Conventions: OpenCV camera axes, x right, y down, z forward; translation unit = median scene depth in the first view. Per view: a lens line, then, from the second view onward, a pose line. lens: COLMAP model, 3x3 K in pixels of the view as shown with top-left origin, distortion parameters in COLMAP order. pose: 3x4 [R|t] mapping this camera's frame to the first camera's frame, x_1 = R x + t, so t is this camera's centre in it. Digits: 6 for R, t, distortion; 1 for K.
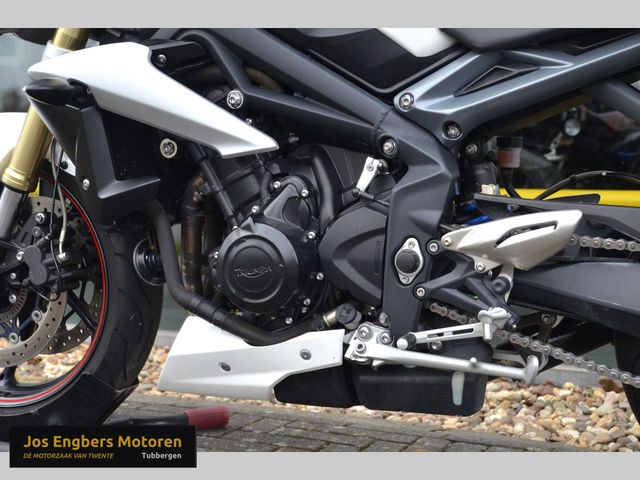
lens RADIAL K [[1068.0, 0, 320.0], [0, 1068.0, 240.0], [0, 0, 1]] dist [0.239913, 0.101528]
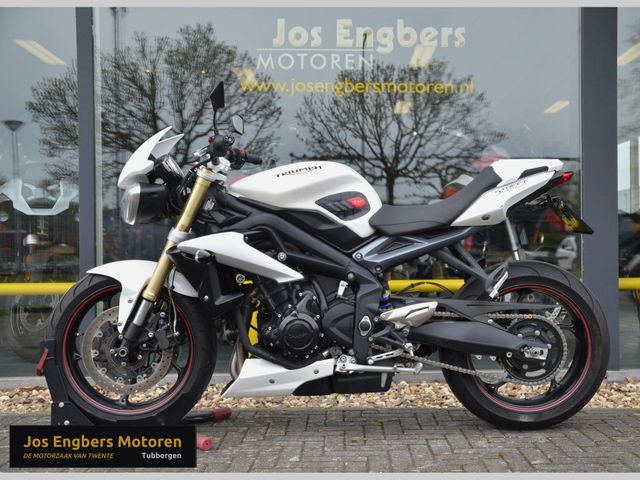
lens RADIAL K [[818.6, 0, 366.5], [0, 818.6, 241.7], [0, 0, 1]] dist [-0.023943, 0.318348]
pose [[0.904962, -0.020760, 0.424986, -0.639897], [0.046349, 0.997675, -0.049961, -0.071115], [-0.422960, 0.064911, 0.903820, -0.586756]]
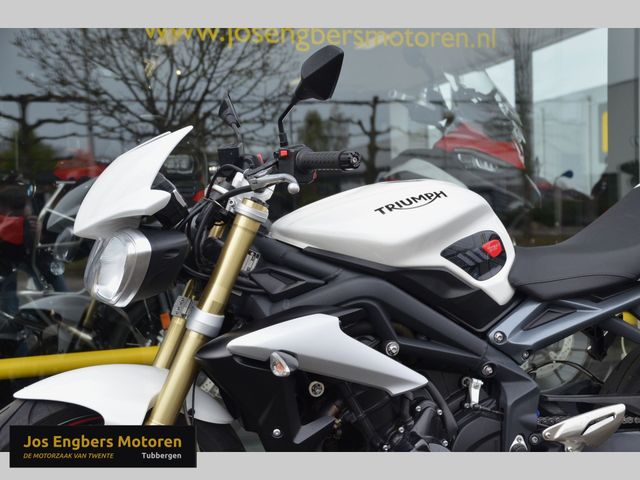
lens RADIAL K [[1047.6, 0, 342.2], [0, 1047.6, 263.0], [0, 0, 1]] dist [0.194014, 0.080129]
pose [[0.752261, -0.083519, 0.653550, -0.950328], [0.086859, 0.995847, 0.027283, -0.276621], [-0.653115, 0.036243, 0.756391, 0.088070]]
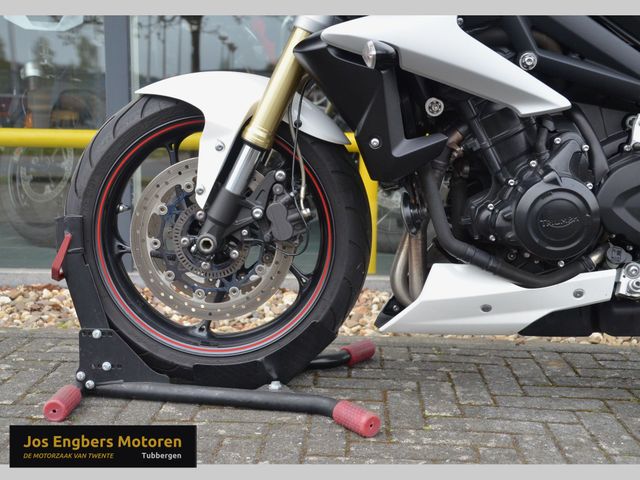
lens RADIAL K [[883.4, 0, 303.7], [0, 883.4, 250.8], [0, 0, 1]] dist [-0.001179, 0.511372]
pose [[0.940631, -0.054524, 0.335022, -0.604900], [0.023742, 0.995165, 0.095302, -0.033115], [-0.338598, -0.081689, 0.937378, 0.235448]]
